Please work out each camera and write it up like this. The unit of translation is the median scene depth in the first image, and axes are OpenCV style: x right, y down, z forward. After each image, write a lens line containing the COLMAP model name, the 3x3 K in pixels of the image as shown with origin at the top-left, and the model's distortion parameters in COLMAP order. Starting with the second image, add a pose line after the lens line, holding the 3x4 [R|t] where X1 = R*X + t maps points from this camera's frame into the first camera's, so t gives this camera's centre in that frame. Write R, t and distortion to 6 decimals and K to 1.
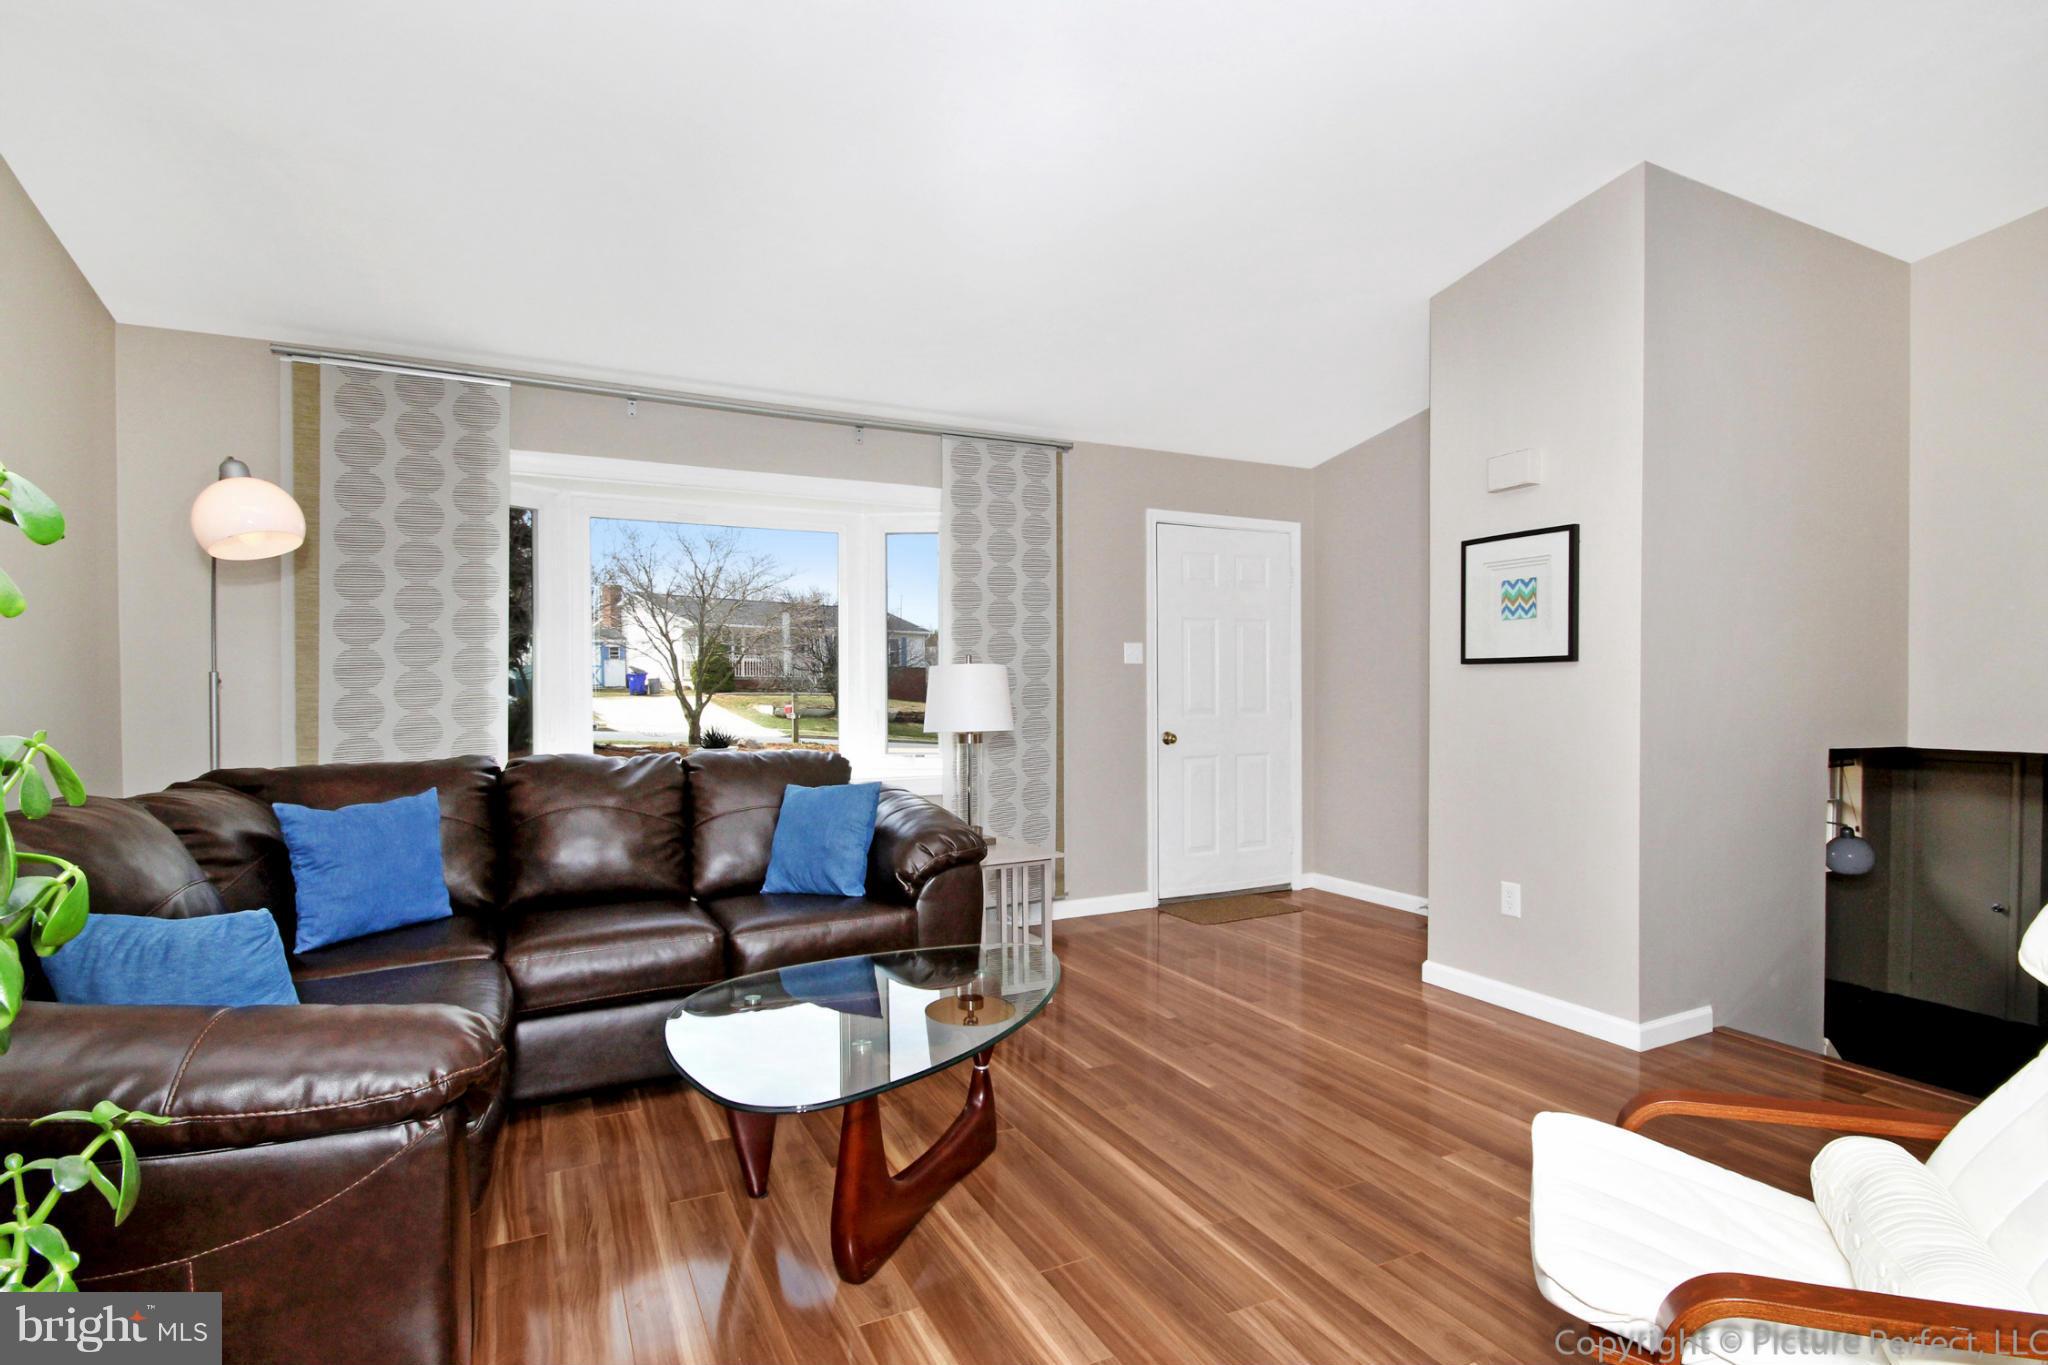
lens RADIAL K [[1044.2, 0, 1029.6], [0, 1044.2, 707.5], [0, 0, 1]] dist [-0.001444, 0.000227]
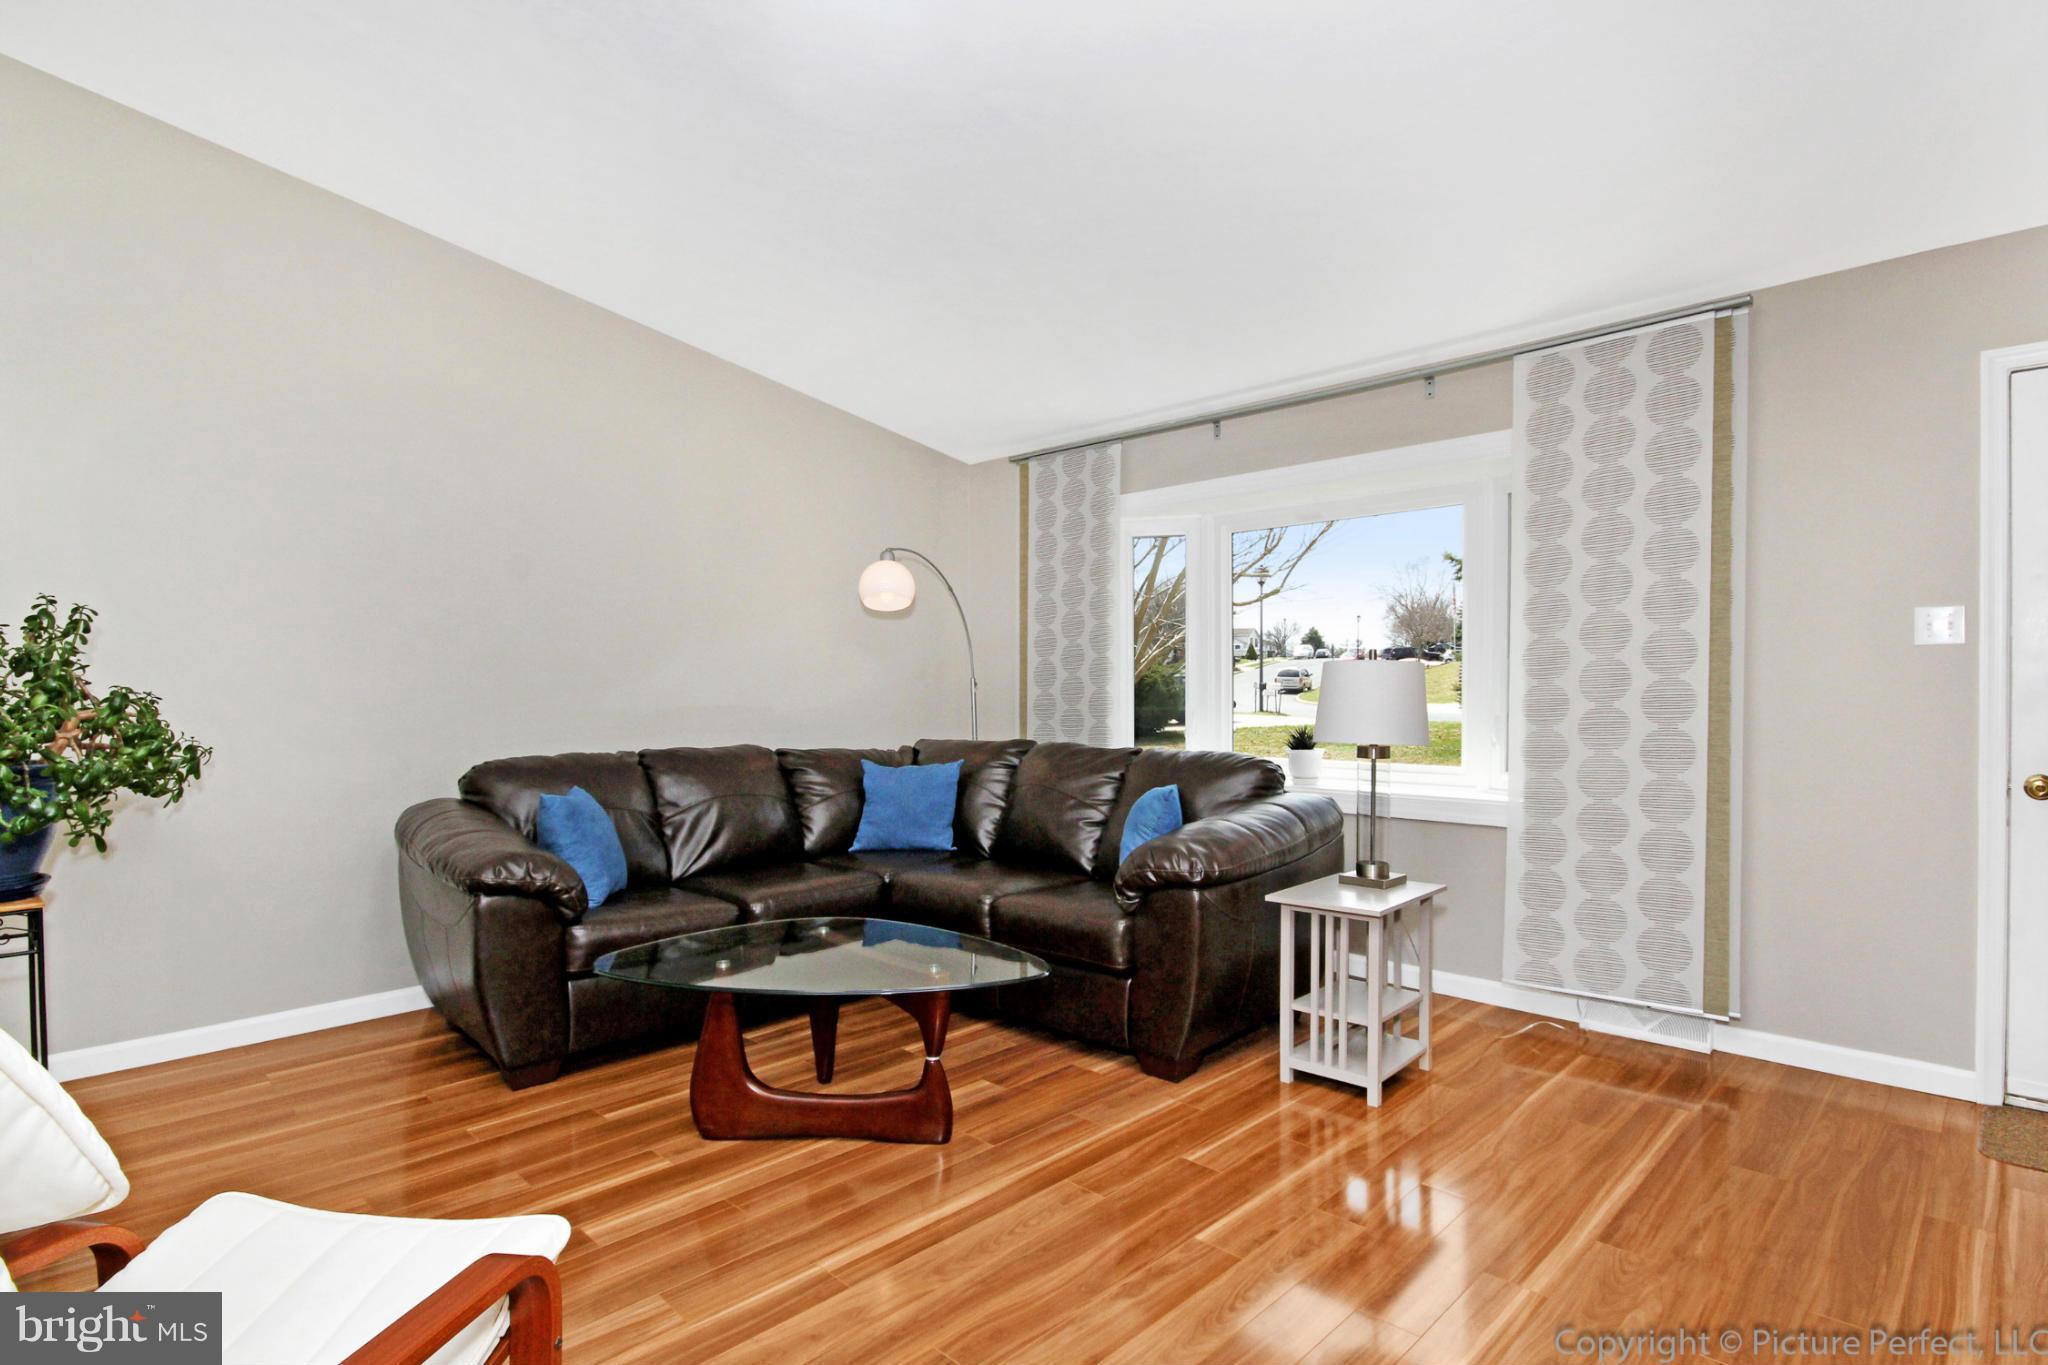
lens RADIAL K [[1044.2, 0, 1029.6], [0, 1044.2, 707.5], [0, 0, 1]] dist [-0.001444, 0.000227]
pose [[0.308099, 0.020517, -0.951133, 0.634333], [-0.016969, 0.999727, 0.016068, -0.013243], [0.951203, 0.011190, 0.308363, 0.507267]]
